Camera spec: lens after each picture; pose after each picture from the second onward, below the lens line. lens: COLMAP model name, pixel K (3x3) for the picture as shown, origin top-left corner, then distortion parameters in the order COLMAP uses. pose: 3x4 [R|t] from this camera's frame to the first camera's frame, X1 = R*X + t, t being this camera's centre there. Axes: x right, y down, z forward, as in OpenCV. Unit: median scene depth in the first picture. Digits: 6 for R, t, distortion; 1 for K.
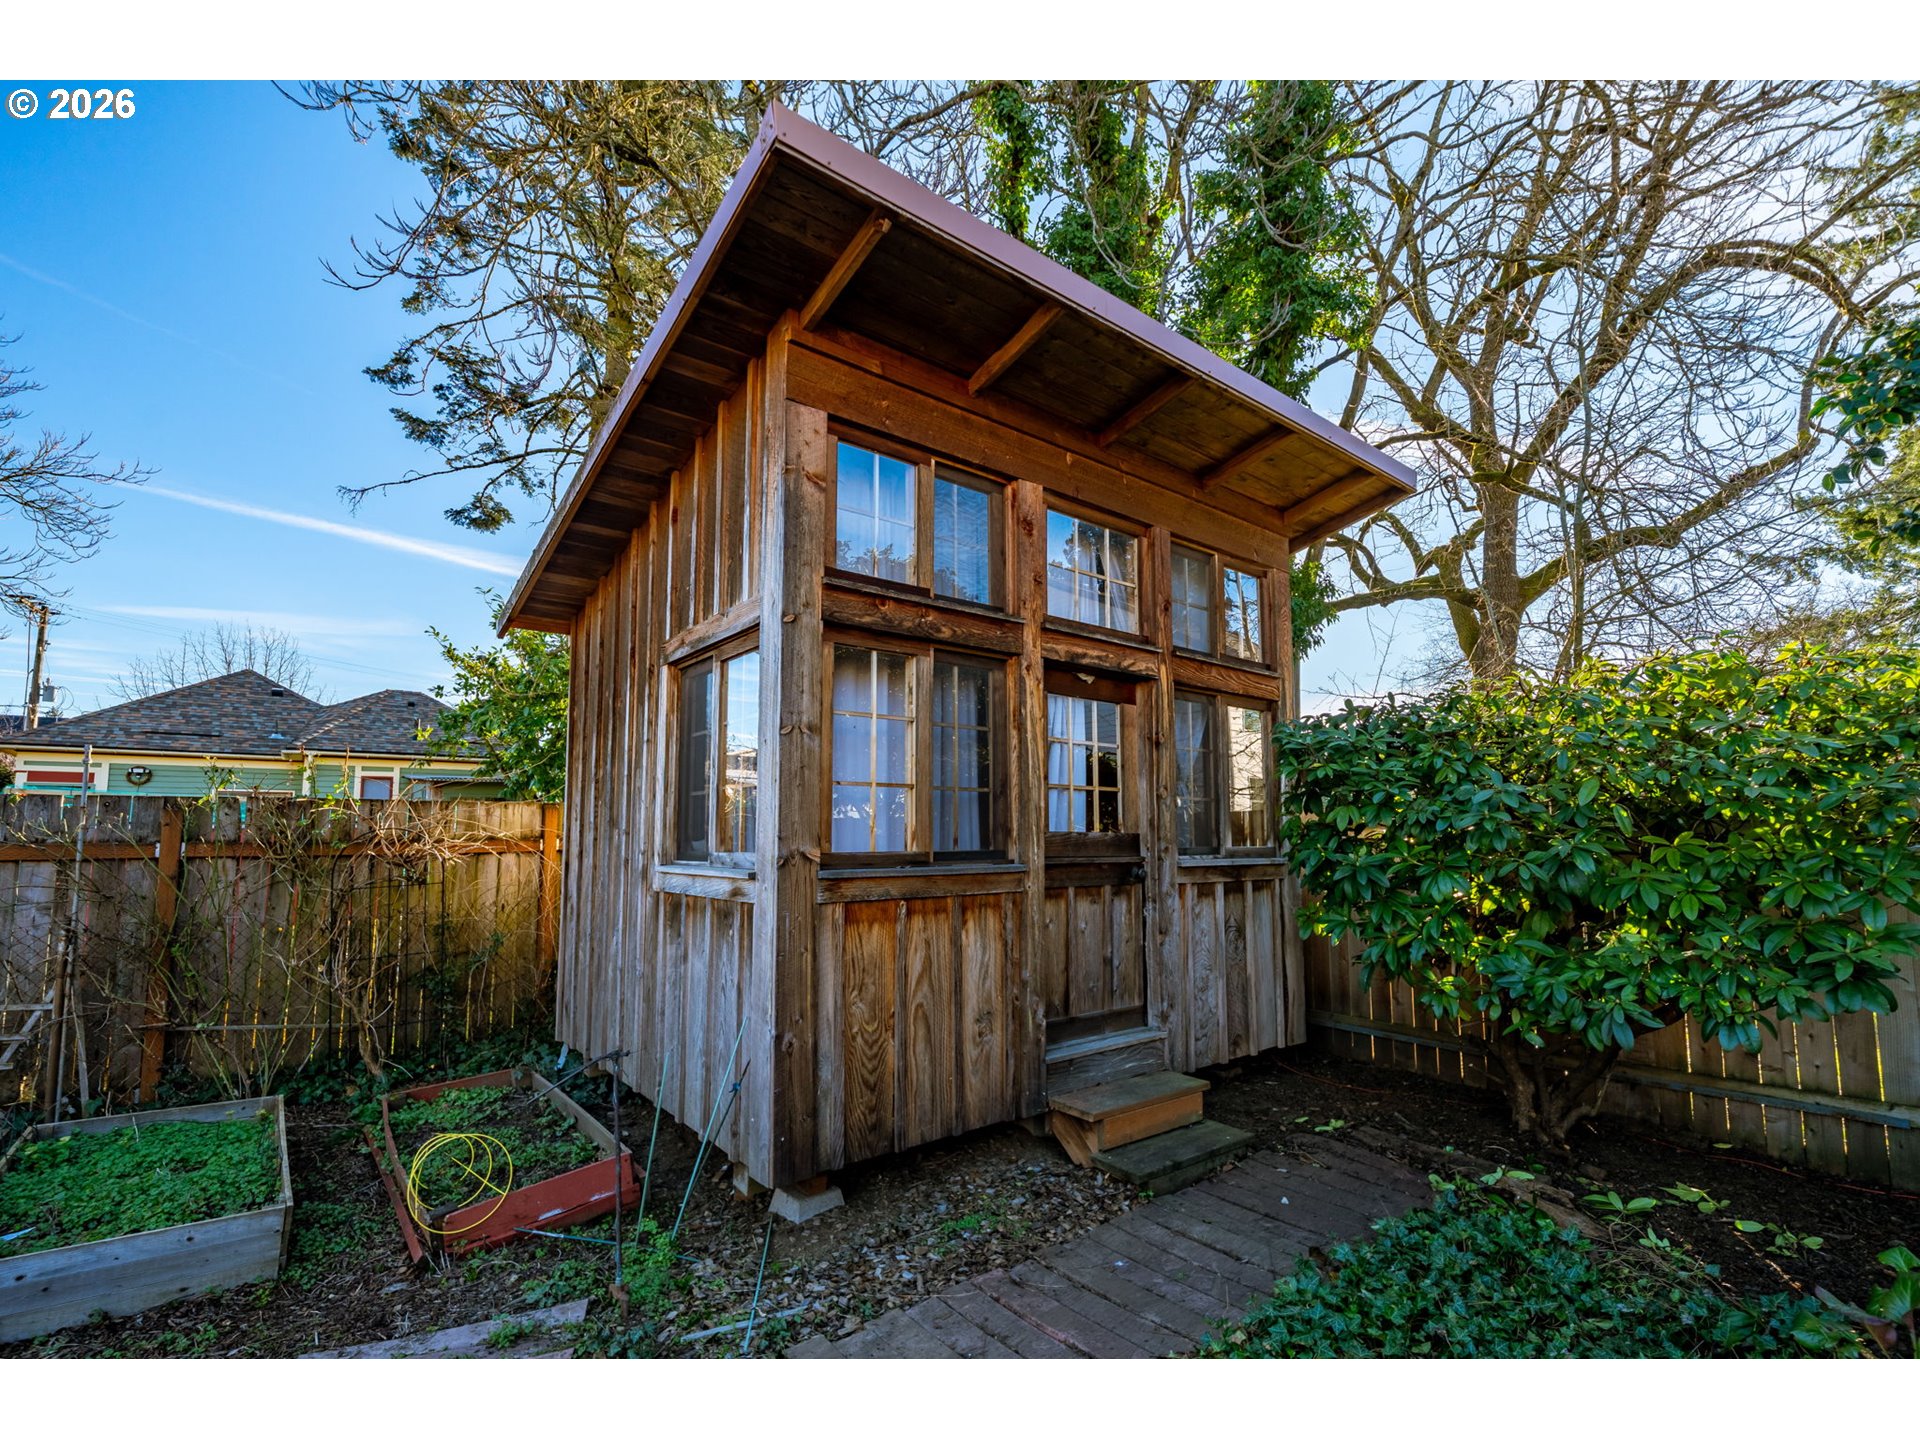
lens RADIAL K [[866.9, 0, 959.6], [0, 866.9, 758.0], [0, 0, 1]] dist [-0.001127, -0.000341]
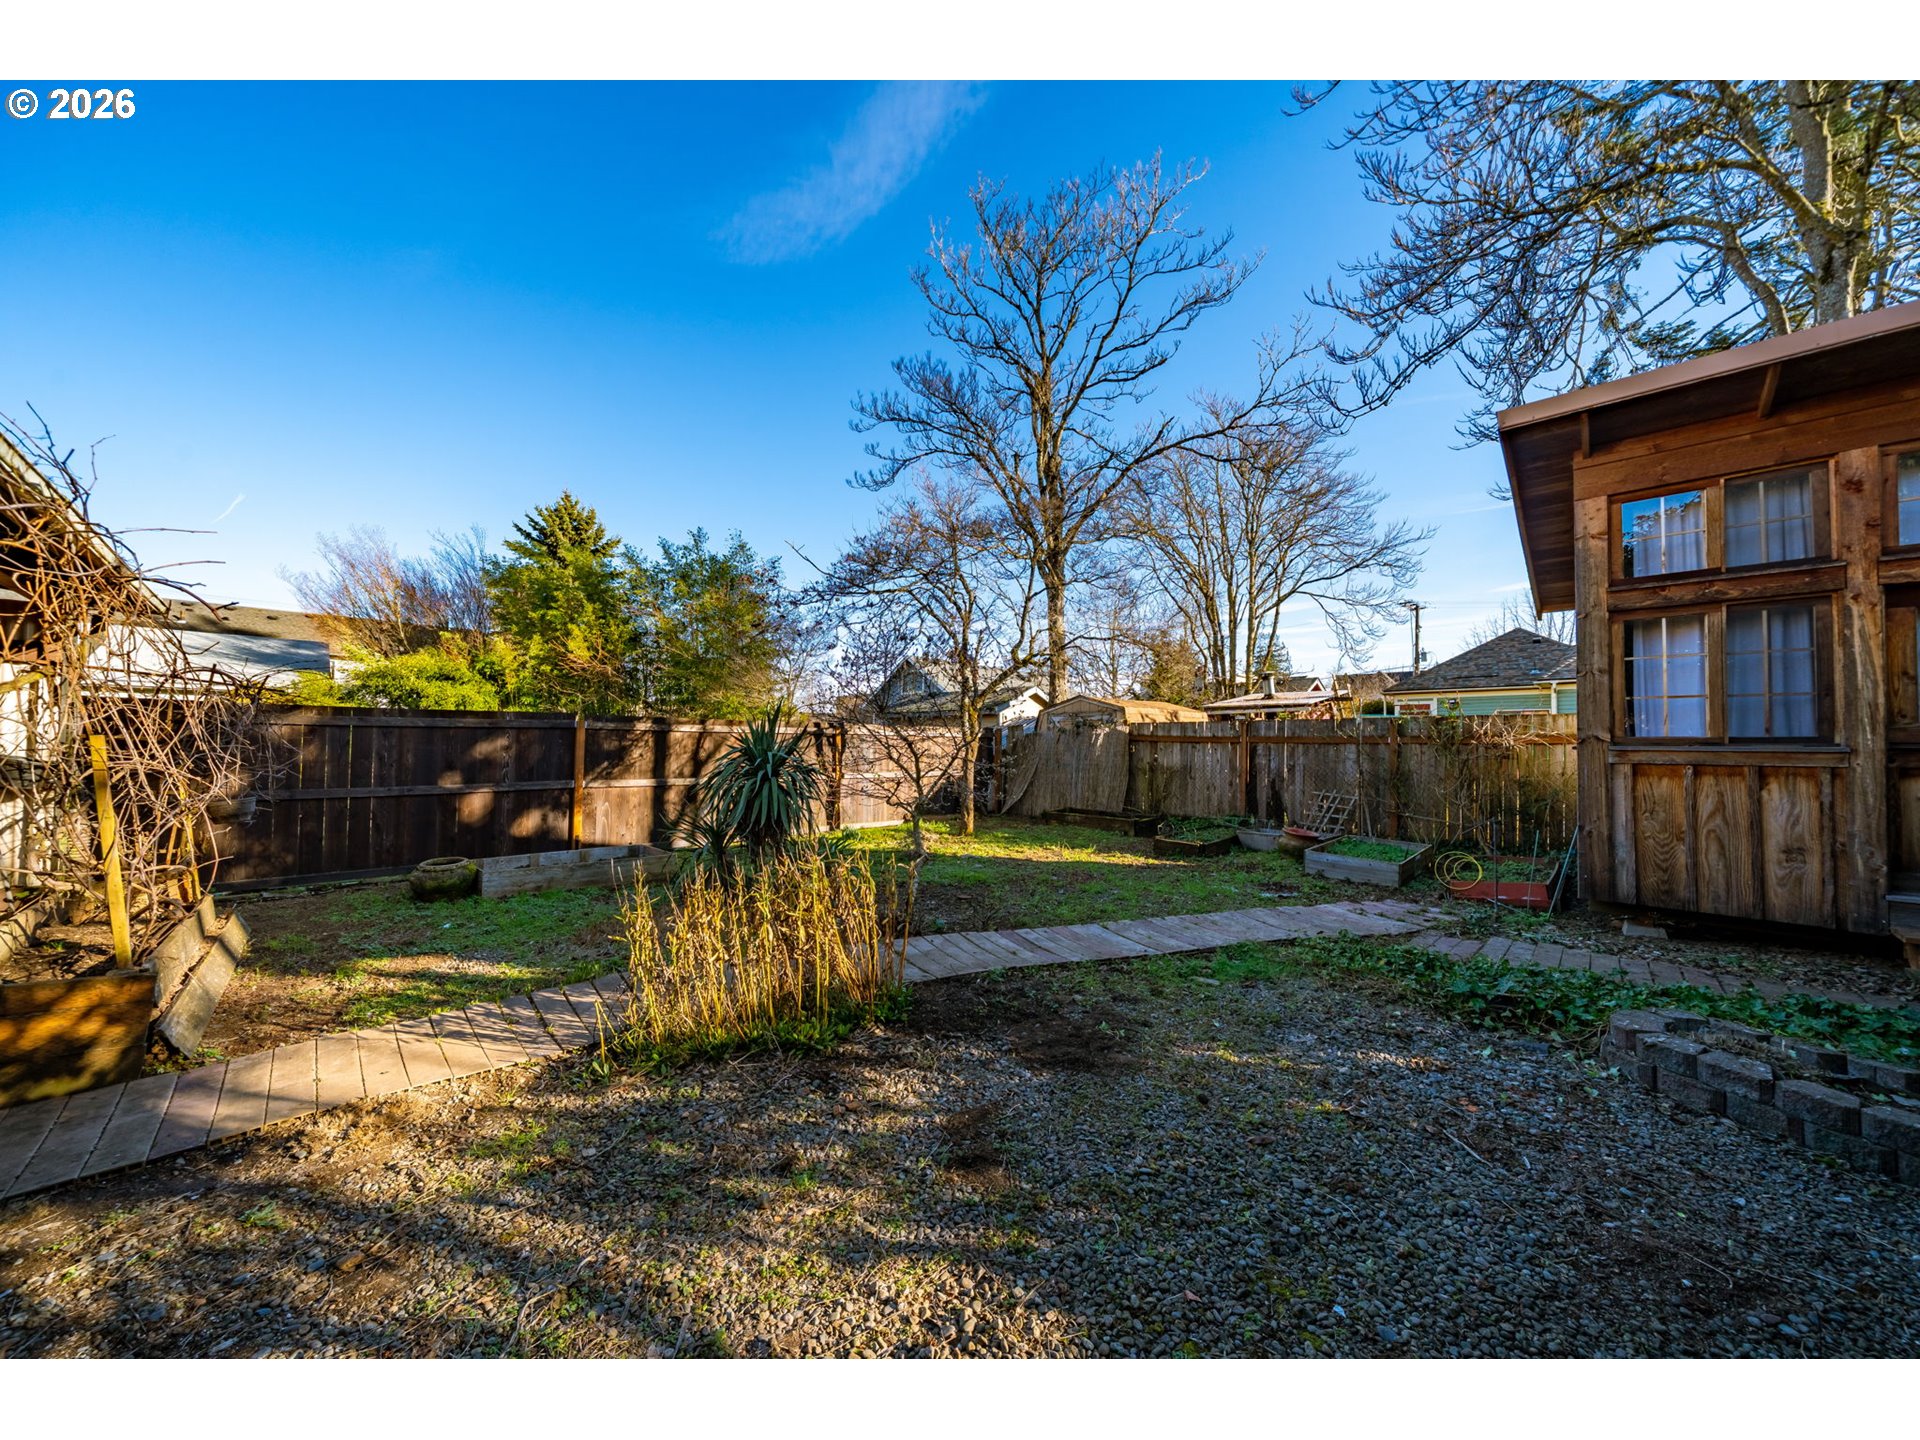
lens RADIAL K [[743.3, 0, 963.9], [0, 743.3, 729.8], [0, 0, 1]] dist [-0.000436, -0.000089]
pose [[0.160017, -0.016031, -0.986984, 1.020479], [0.082717, 0.996569, -0.002776, -0.014199], [0.983642, -0.081196, 0.160794, -0.542465]]
